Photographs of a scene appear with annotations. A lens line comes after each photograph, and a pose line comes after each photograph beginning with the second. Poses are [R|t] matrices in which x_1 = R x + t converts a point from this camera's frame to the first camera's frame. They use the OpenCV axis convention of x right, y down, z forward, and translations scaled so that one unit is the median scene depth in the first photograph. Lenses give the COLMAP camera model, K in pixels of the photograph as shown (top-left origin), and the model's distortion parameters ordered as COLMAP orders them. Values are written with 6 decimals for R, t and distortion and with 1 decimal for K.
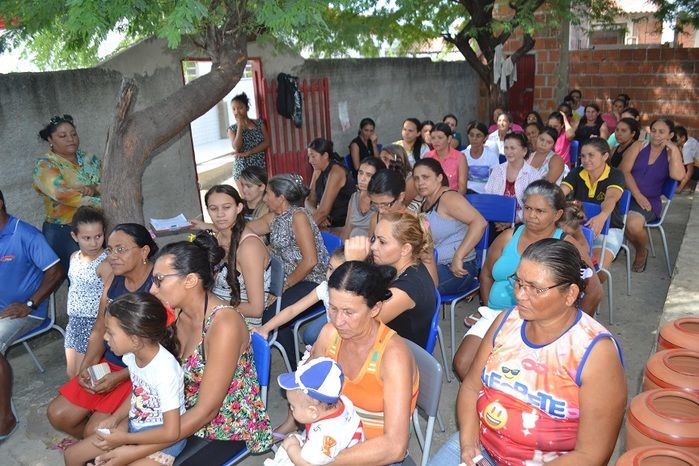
lens RADIAL K [[534.6, 0, 351.5], [0, 534.6, 226.1], [0, 0, 1]] dist [-0.071897, -0.007218]
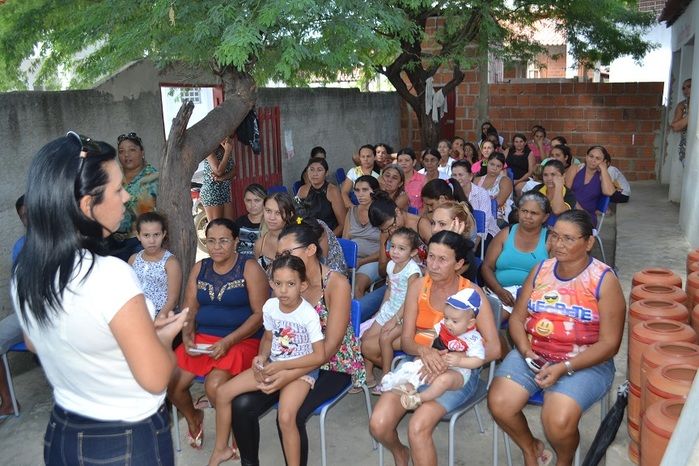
lens RADIAL K [[588.5, 0, 349.5], [0, 588.5, 233.0], [0, 0, 1]] dist [-0.077884, 0.021533]
pose [[0.984203, -0.017267, 0.176202, -0.218718], [0.028479, 0.997713, -0.061300, 0.070299], [-0.174740, 0.065349, 0.982444, -0.213183]]
